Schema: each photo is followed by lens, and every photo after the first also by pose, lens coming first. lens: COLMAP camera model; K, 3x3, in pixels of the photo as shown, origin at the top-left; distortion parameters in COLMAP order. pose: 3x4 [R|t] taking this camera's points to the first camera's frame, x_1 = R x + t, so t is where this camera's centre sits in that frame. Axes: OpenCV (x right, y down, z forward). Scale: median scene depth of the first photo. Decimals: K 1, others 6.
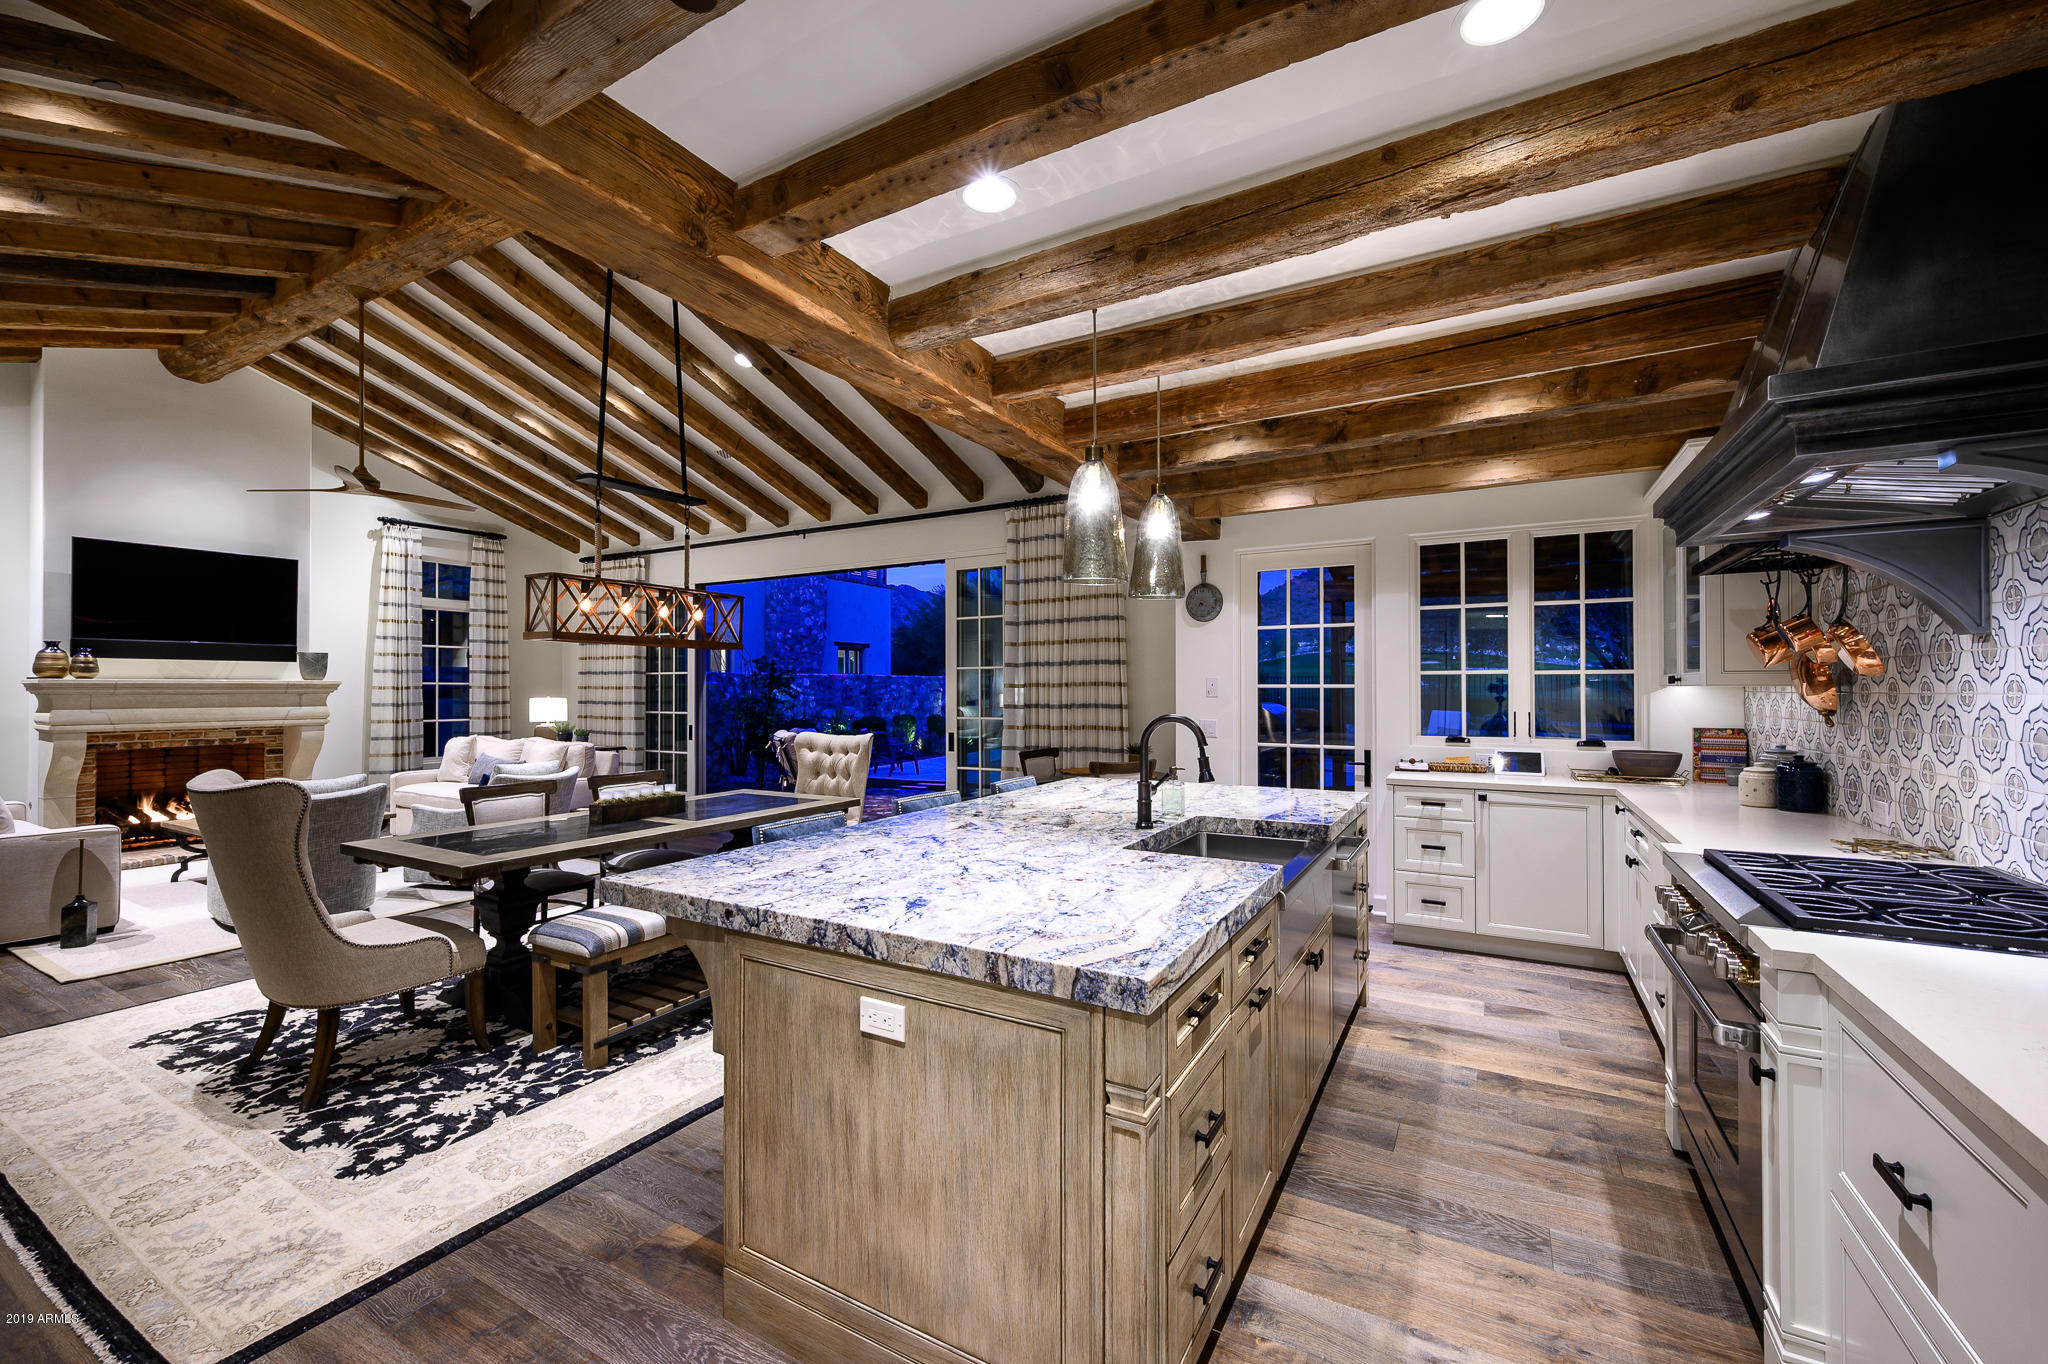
lens RADIAL K [[818.4, 0, 1015.7], [0, 818.4, 683.8], [0, 0, 1]] dist [0.002384, -0.000915]
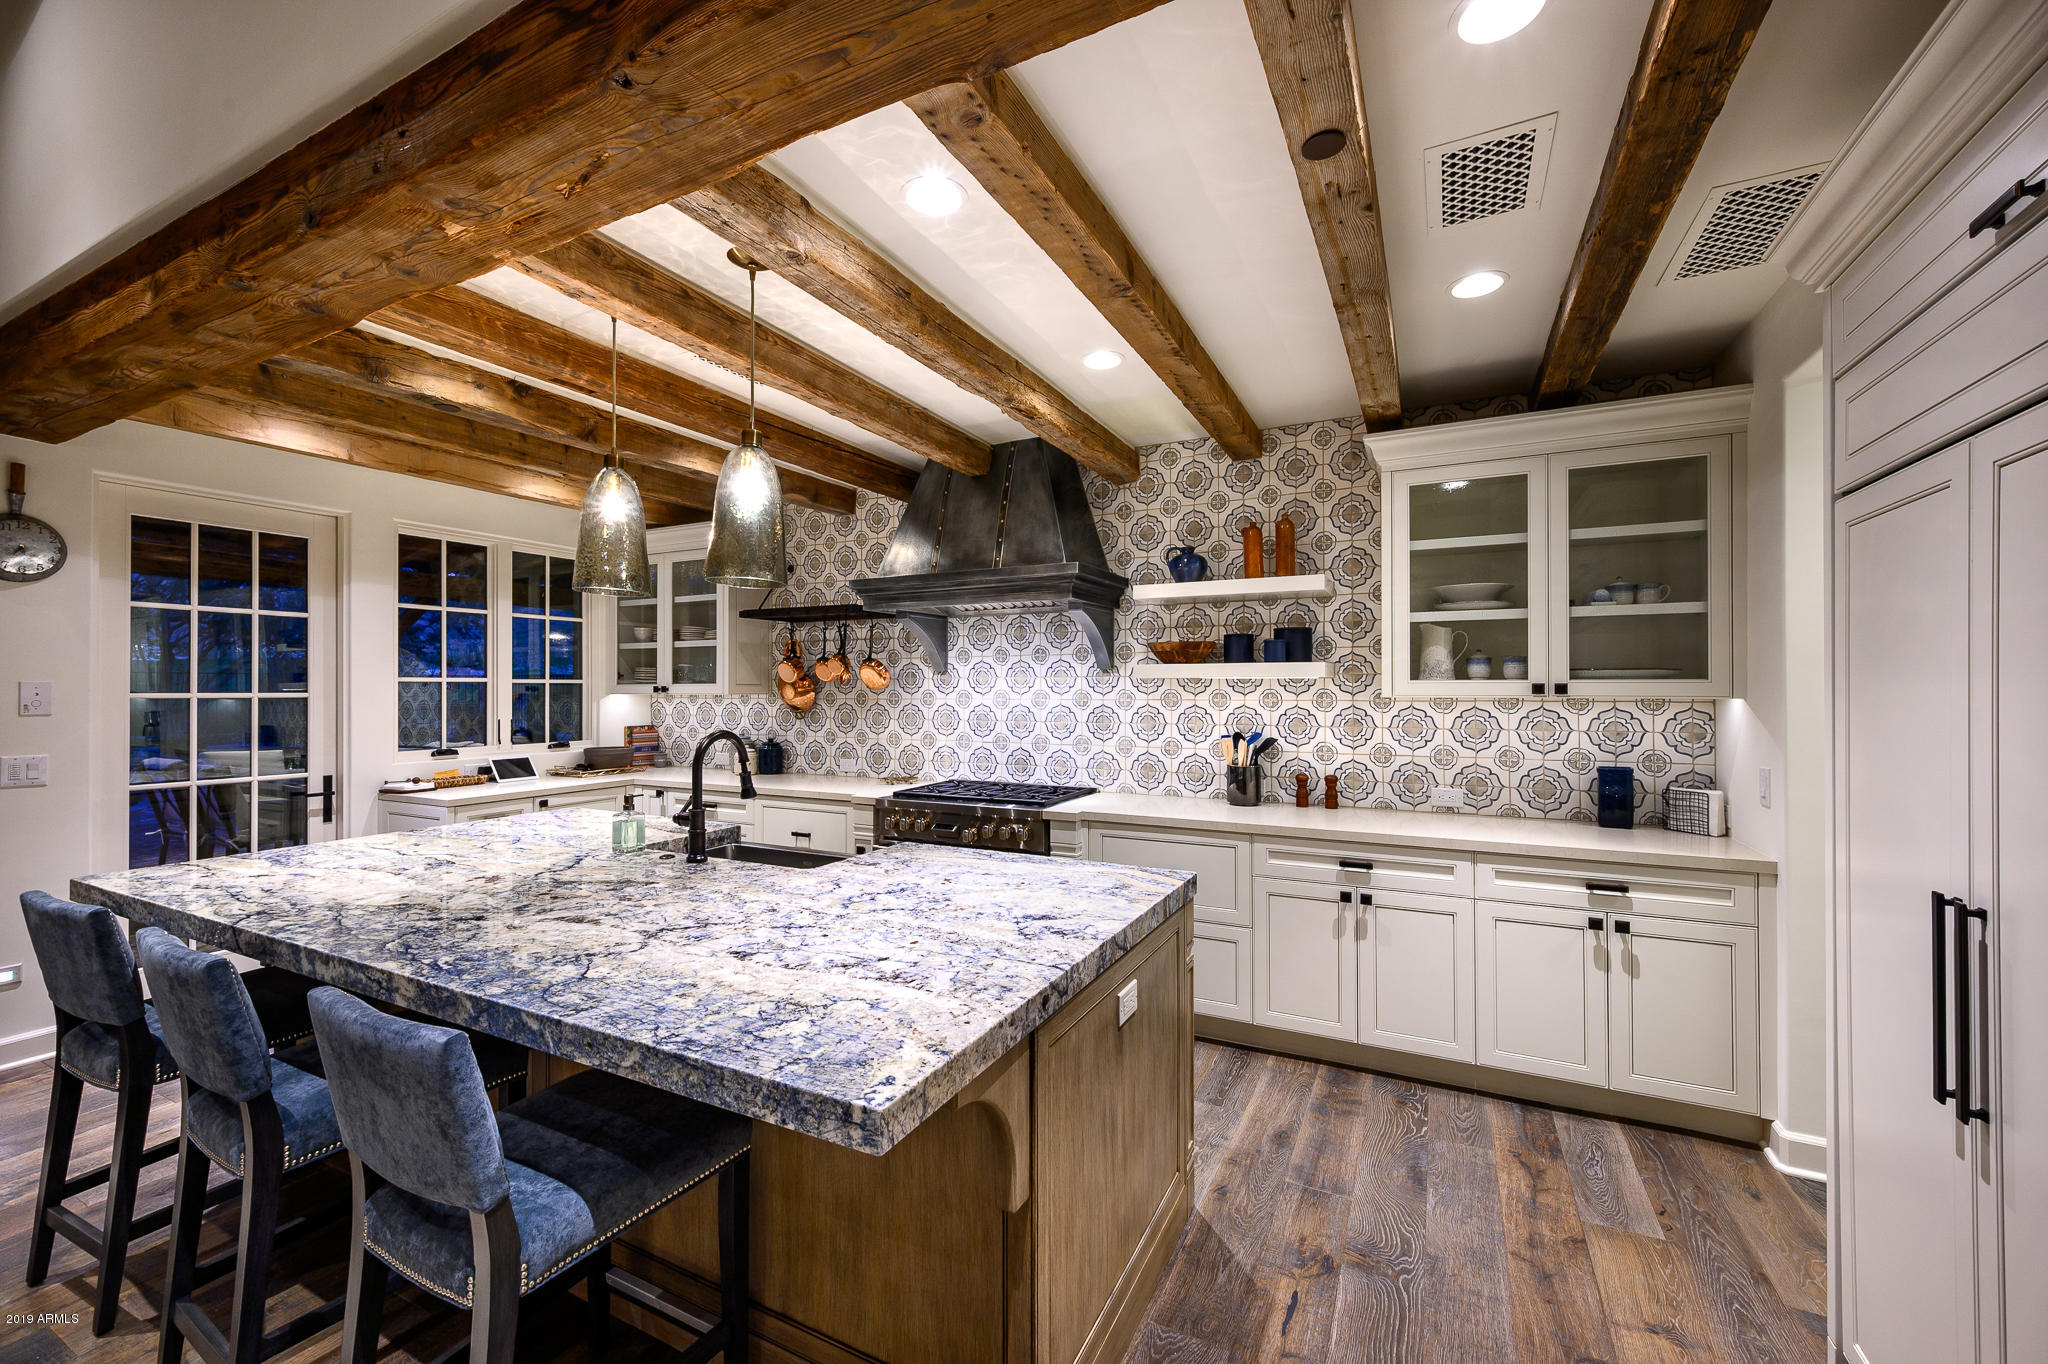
lens RADIAL K [[818.4, 0, 1026.0], [0, 818.4, 675.4], [0, 0, 1]] dist [0.002384, -0.000915]
pose [[-0.056213, 0.016540, 0.998282, -0.432742], [-0.004347, 0.999849, -0.016811, -0.006174], [-0.998409, -0.005285, -0.056133, 0.406852]]
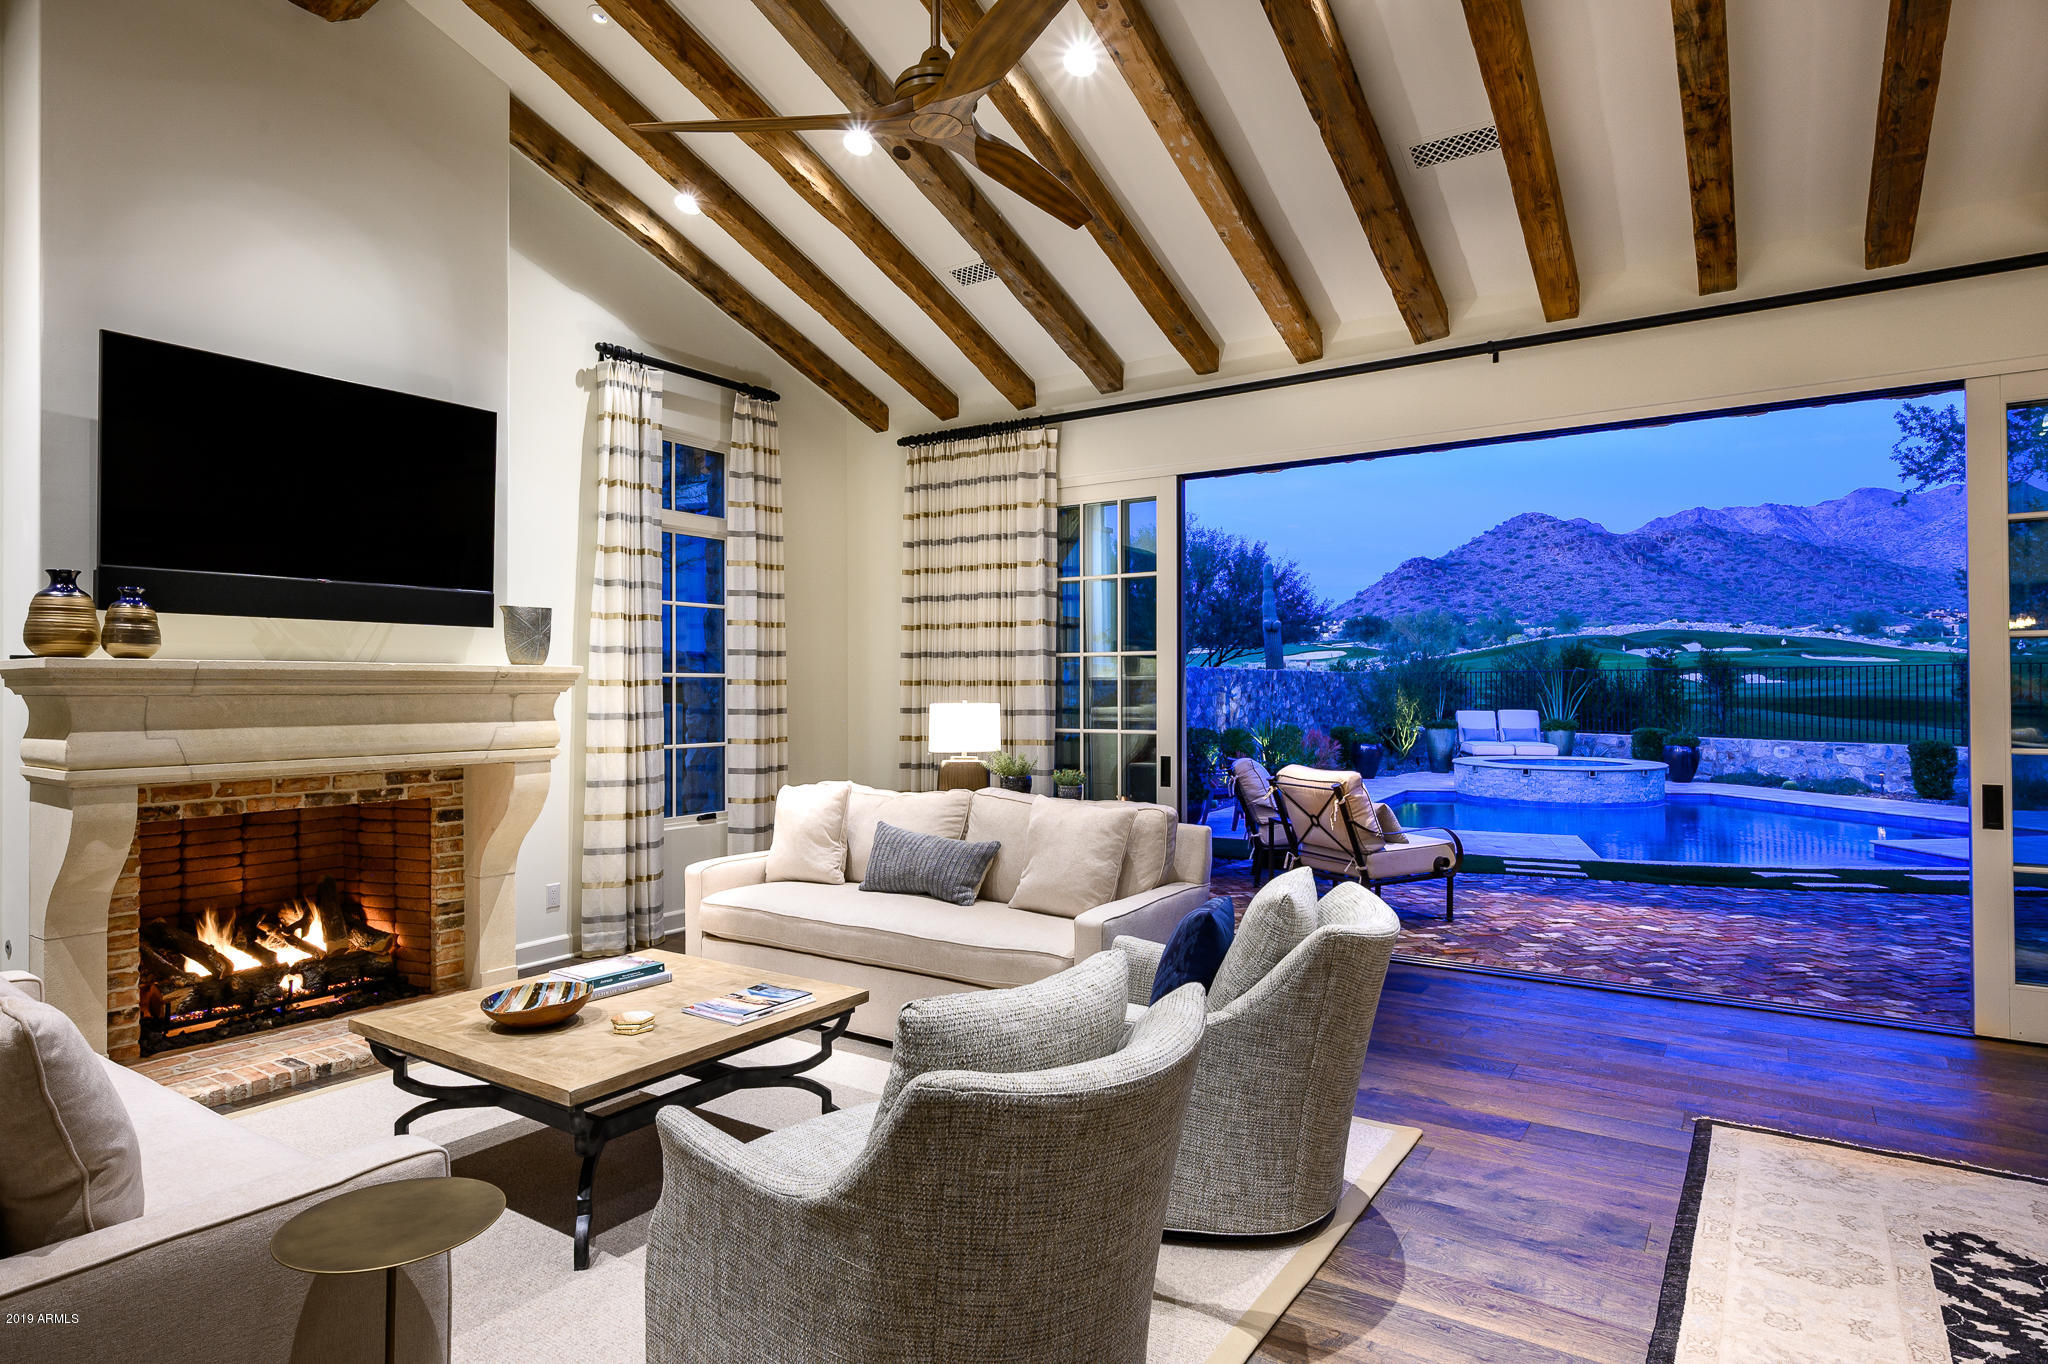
lens RADIAL K [[1110.1, 0, 1023.3], [0, 1110.1, 682.4], [0, 0, 1]] dist [-0.003736, 0.001888]
pose [[0.997606, -0.001451, -0.069142, -0.858208], [0.001444, 0.999999, -0.000146, 0.009334], [0.069142, 0.000045, 0.997607, 0.618743]]
